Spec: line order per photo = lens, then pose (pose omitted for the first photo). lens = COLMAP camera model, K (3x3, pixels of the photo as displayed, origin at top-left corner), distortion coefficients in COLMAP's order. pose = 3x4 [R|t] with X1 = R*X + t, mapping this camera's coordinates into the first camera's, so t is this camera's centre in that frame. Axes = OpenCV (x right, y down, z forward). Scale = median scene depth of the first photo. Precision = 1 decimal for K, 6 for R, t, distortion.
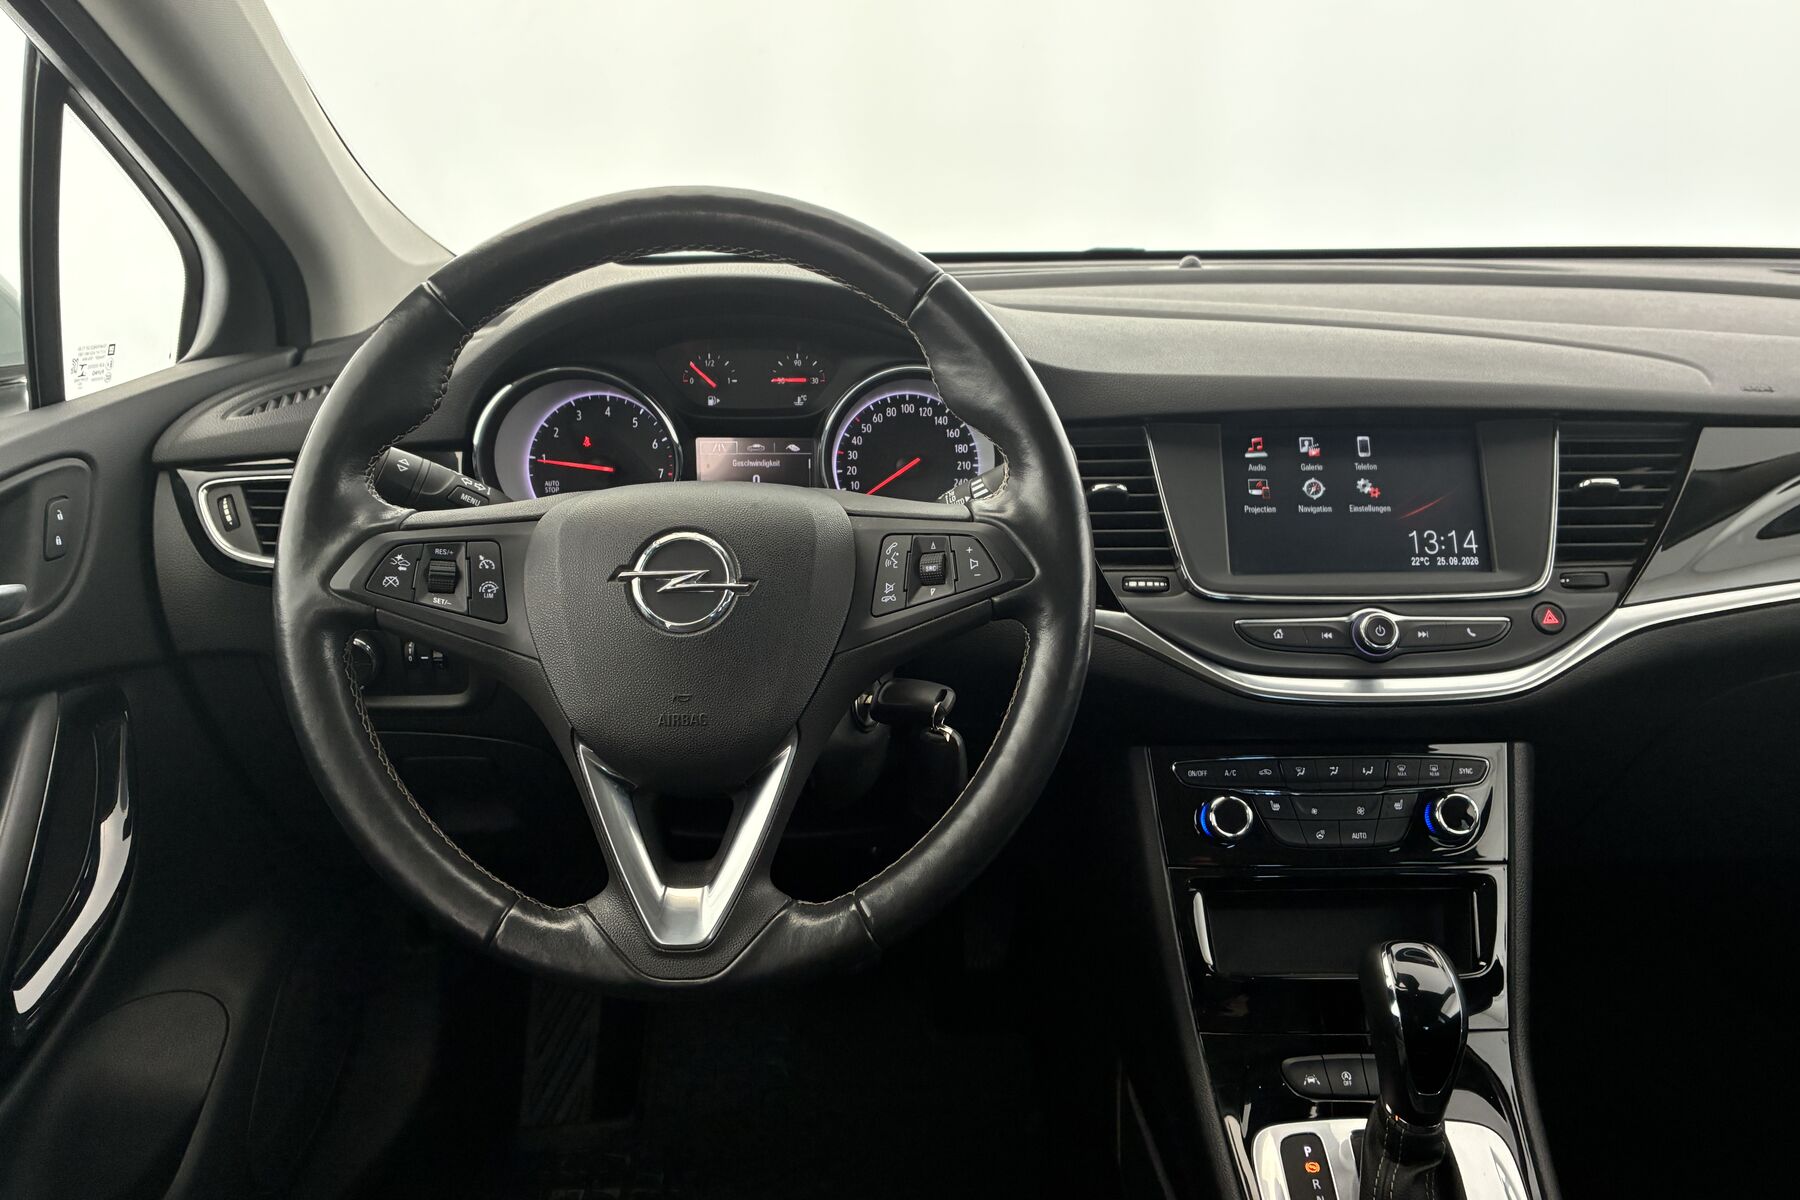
lens RADIAL K [[1381.0, 0, 901.0], [0, 1381.0, 574.4], [0, 0, 1]] dist [0.049456, -0.059472]
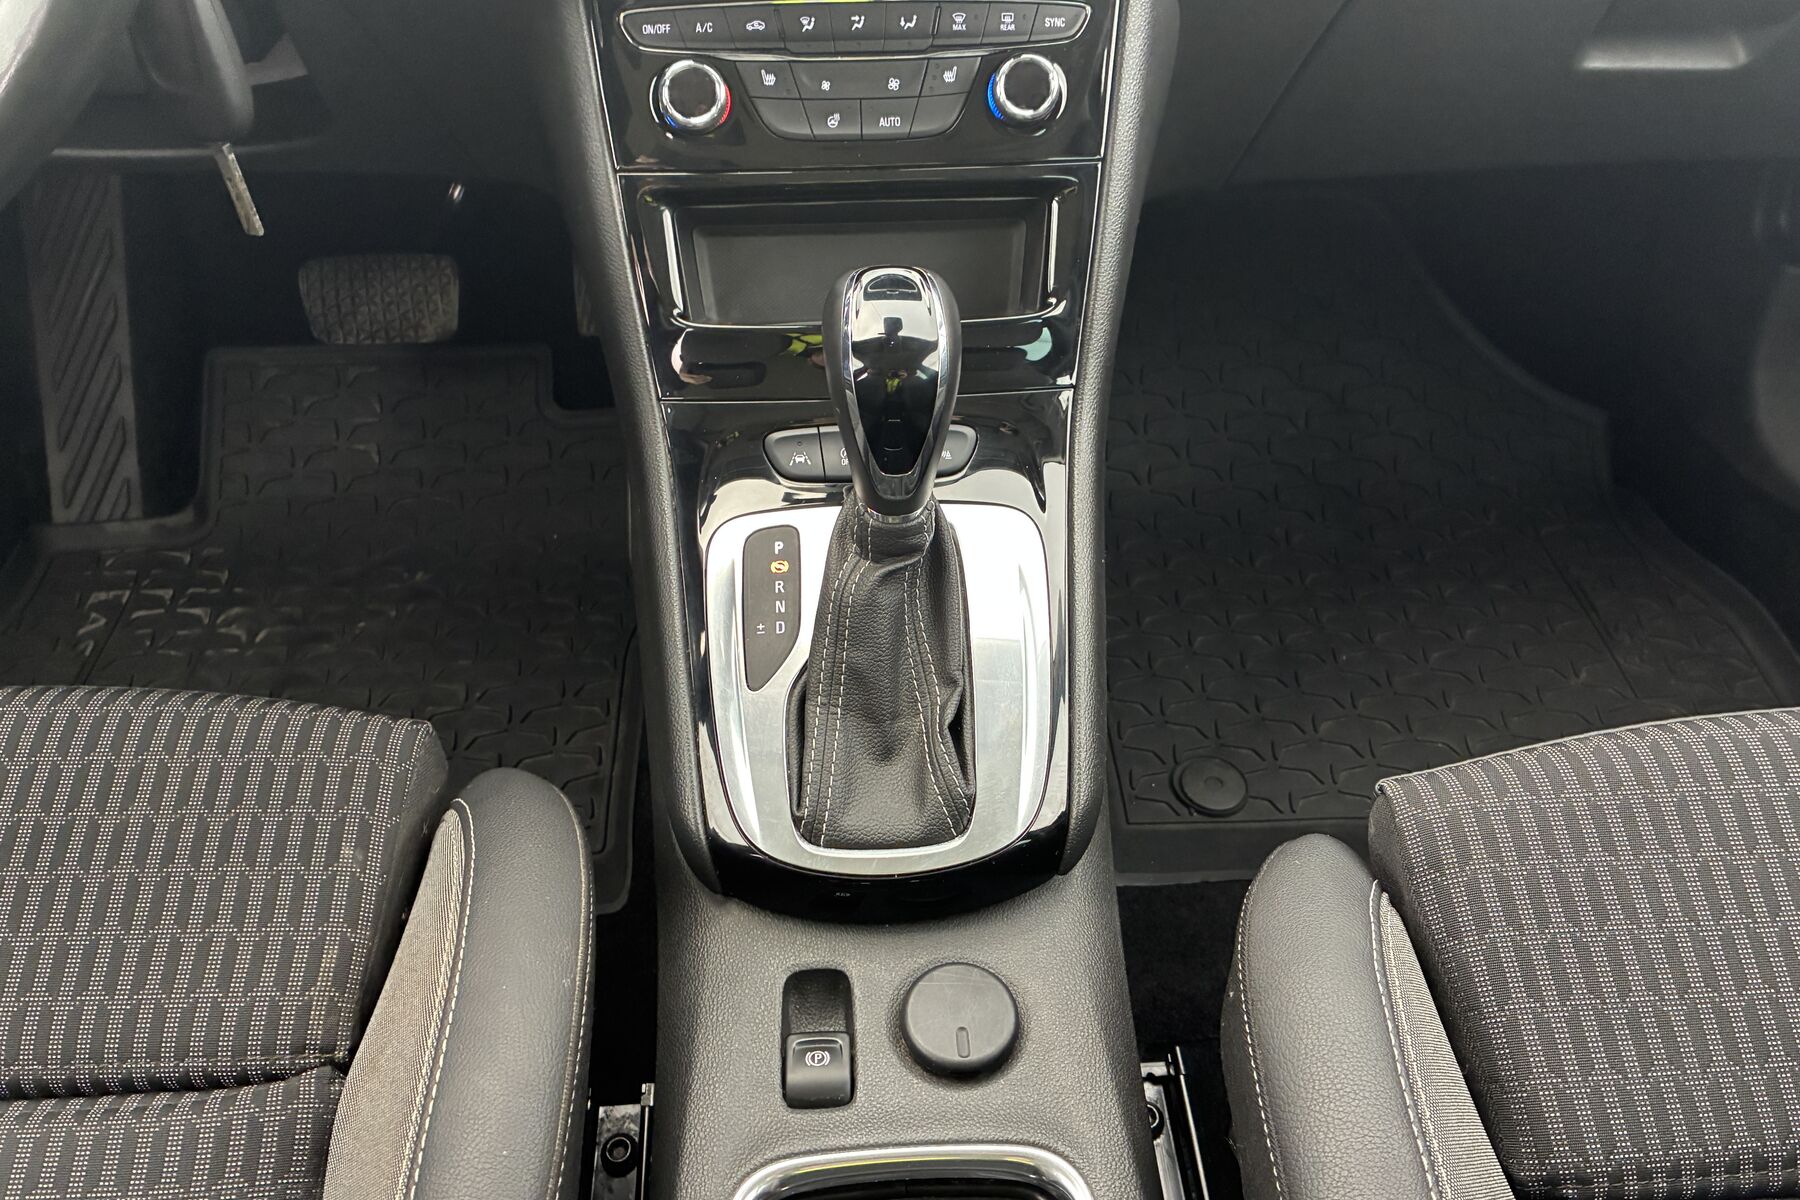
lens RADIAL K [[1381.0, 0, 904.4], [0, 1381.0, 573.2], [0, 0, 1]] dist [0.049456, -0.059472]
pose [[0.998171, -0.028806, 0.053149, 0.288290], [0.003686, 0.906539, 0.422106, 0.098311], [-0.060340, -0.421138, 0.904987, 0.277240]]
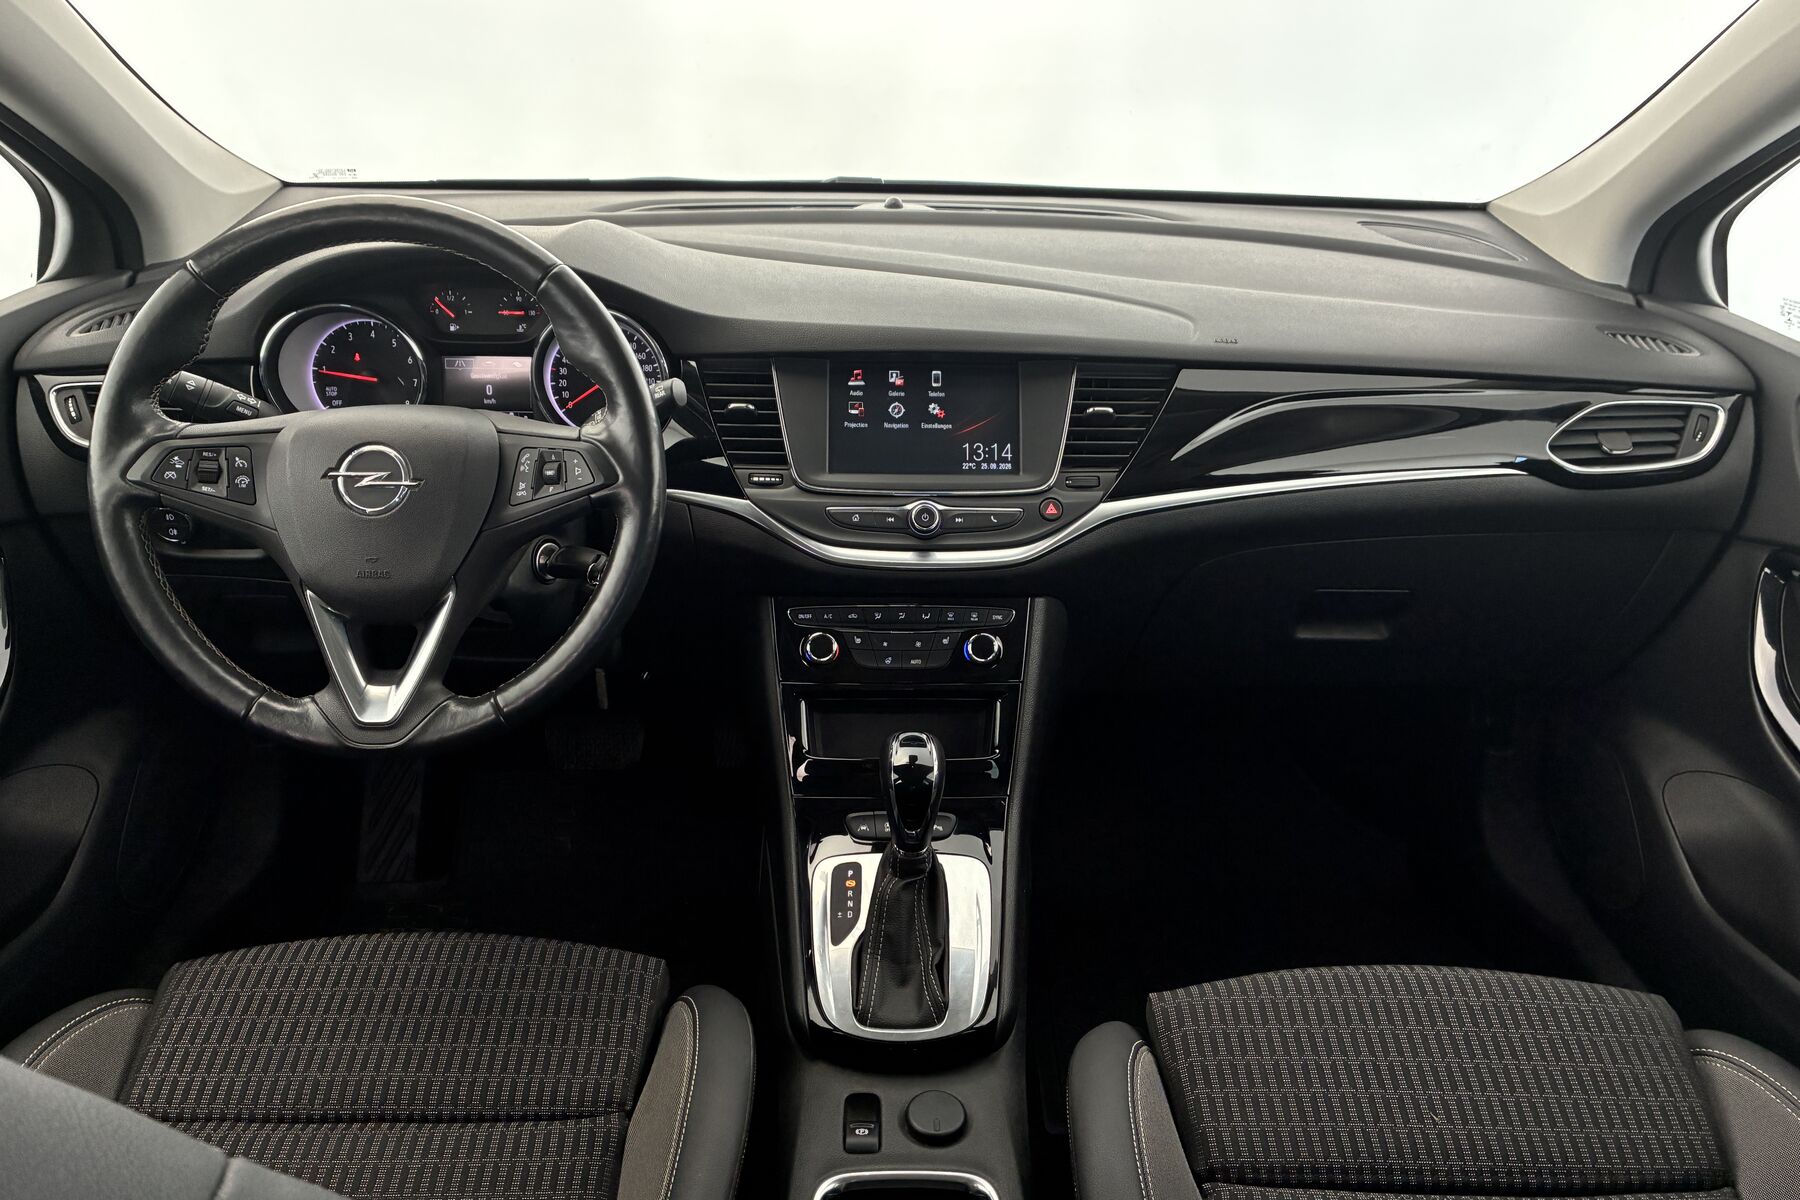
lens RADIAL K [[1381.0, 0, 905.5], [0, 1381.0, 595.6], [0, 0, 1]] dist [0.049456, -0.059472]
pose [[0.999343, 0.016650, 0.032182, 0.268372], [-0.020568, 0.991876, 0.125536, -0.051945], [-0.029831, -0.126116, 0.991567, -0.362988]]
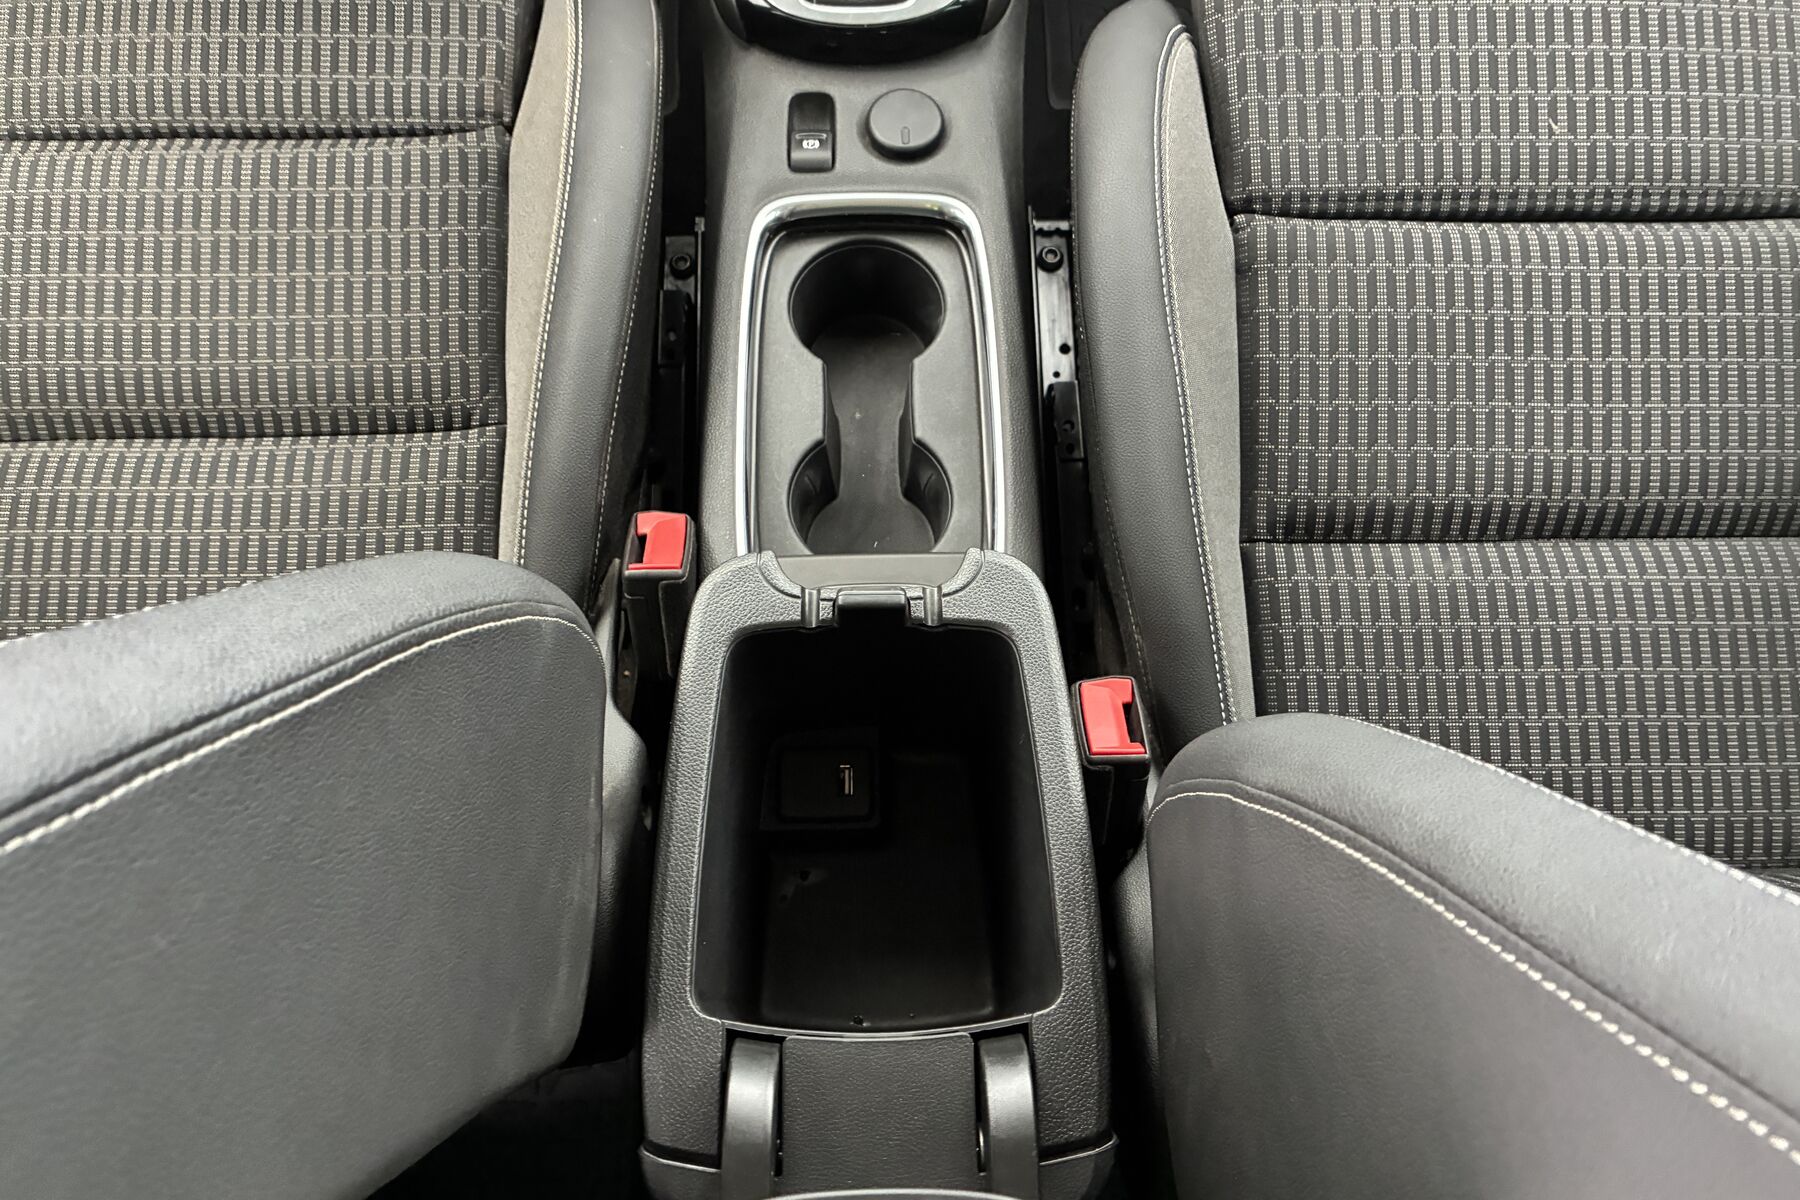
lens RADIAL K [[1381.0, 0, 903.6], [0, 1381.0, 587.0], [0, 0, 1]] dist [0.049456, -0.059472]
pose [[0.999734, -0.012658, 0.019291, 0.316593], [-0.006781, 0.637951, 0.770047, 0.018400], [-0.022054, -0.769973, 0.637696, -0.079412]]
